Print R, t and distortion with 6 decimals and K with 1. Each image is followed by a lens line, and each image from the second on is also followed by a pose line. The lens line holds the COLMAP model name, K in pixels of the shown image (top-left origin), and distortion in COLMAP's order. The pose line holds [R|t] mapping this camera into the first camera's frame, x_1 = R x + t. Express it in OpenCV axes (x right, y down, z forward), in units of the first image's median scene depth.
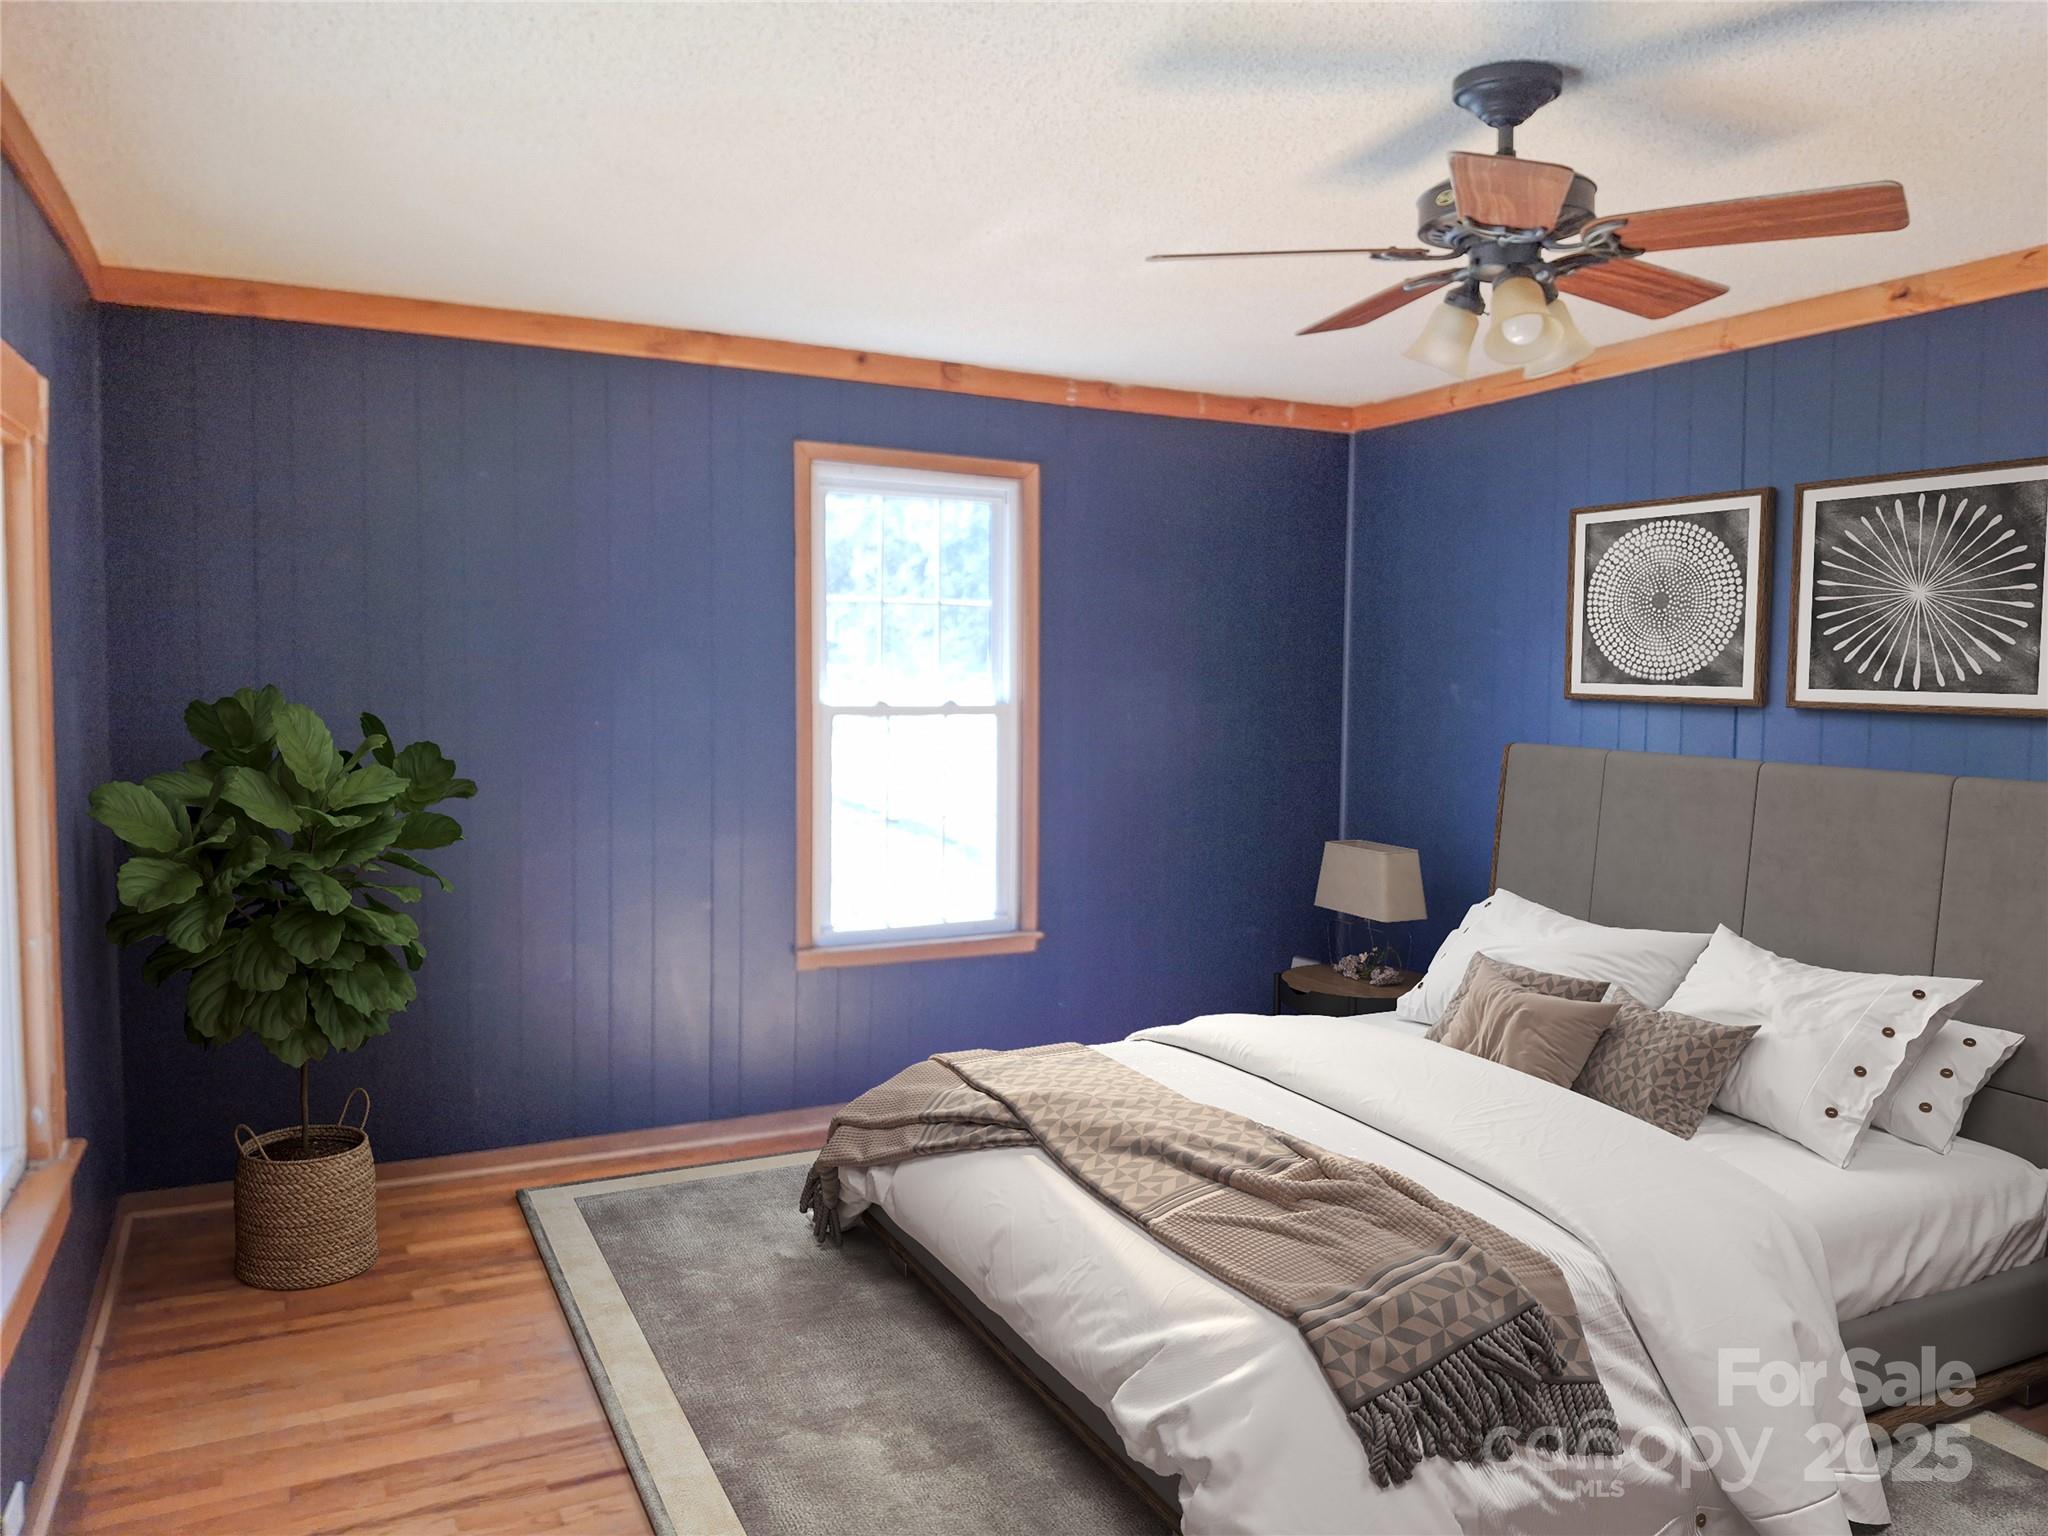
lens RADIAL K [[1505.3, 0, 1081.2], [0, 1505.3, 766.3], [0, 0, 1]] dist [0.010130, -0.000740]
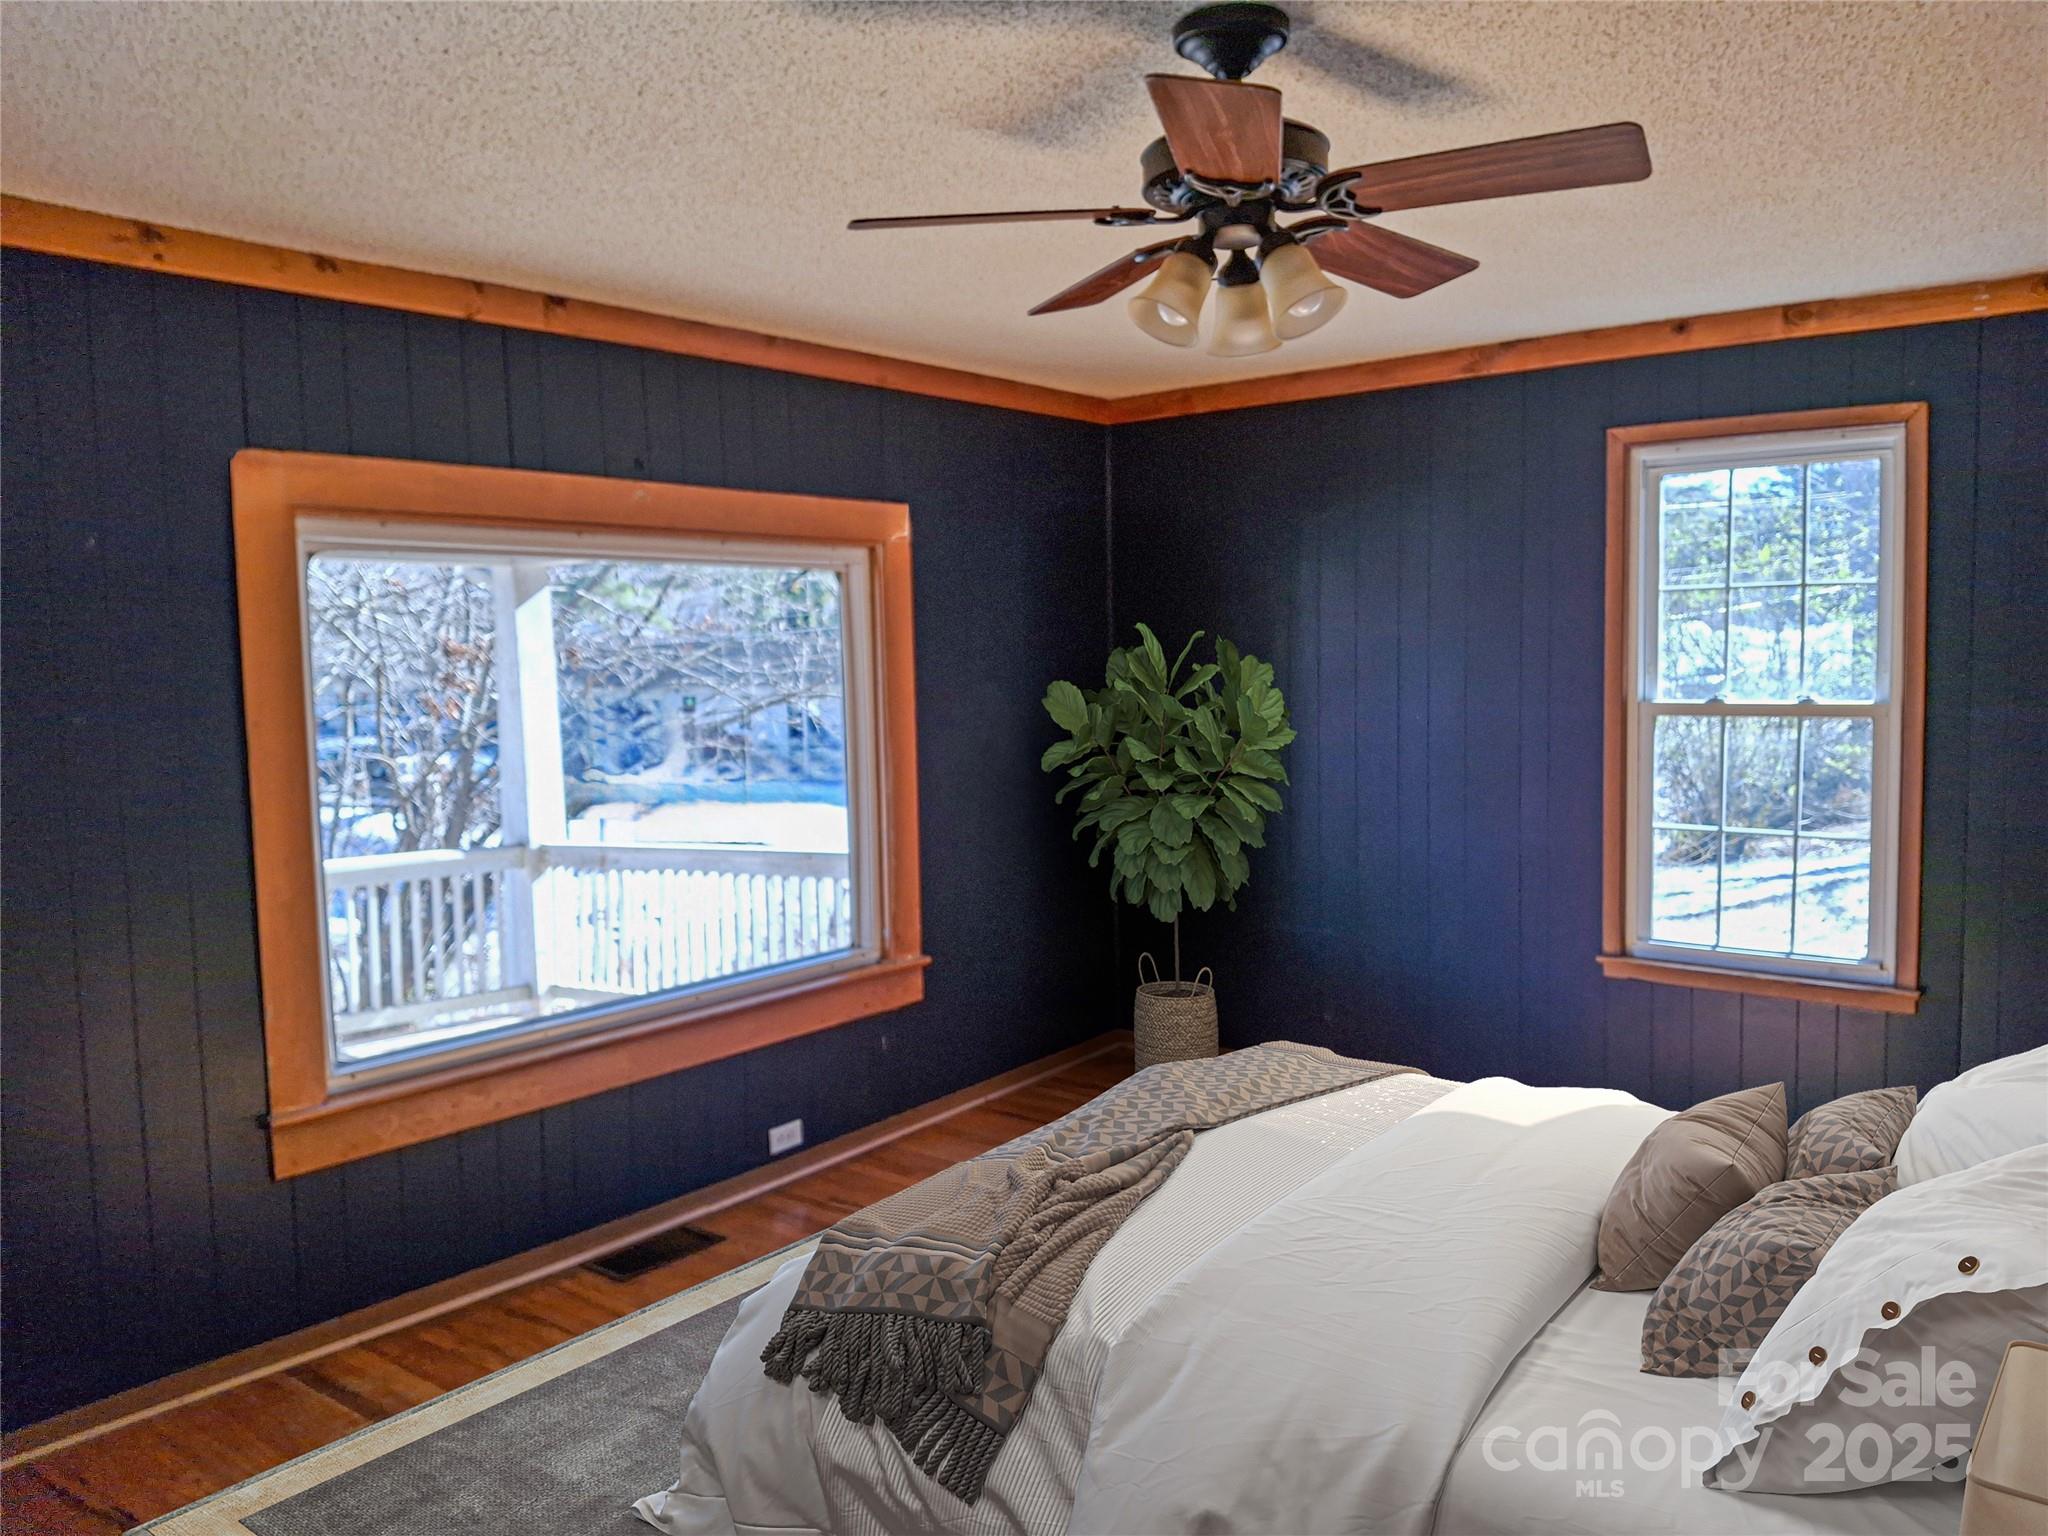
lens RADIAL K [[1505.3, 0, 1081.2], [0, 1505.3, 766.3], [0, 0, 1]] dist [0.010130, -0.000740]
pose [[0.410508, 0.055553, -0.910163, 0.561716], [-0.039275, 0.998293, 0.043219, -0.028377], [0.911011, 0.018005, 0.411989, 0.295724]]
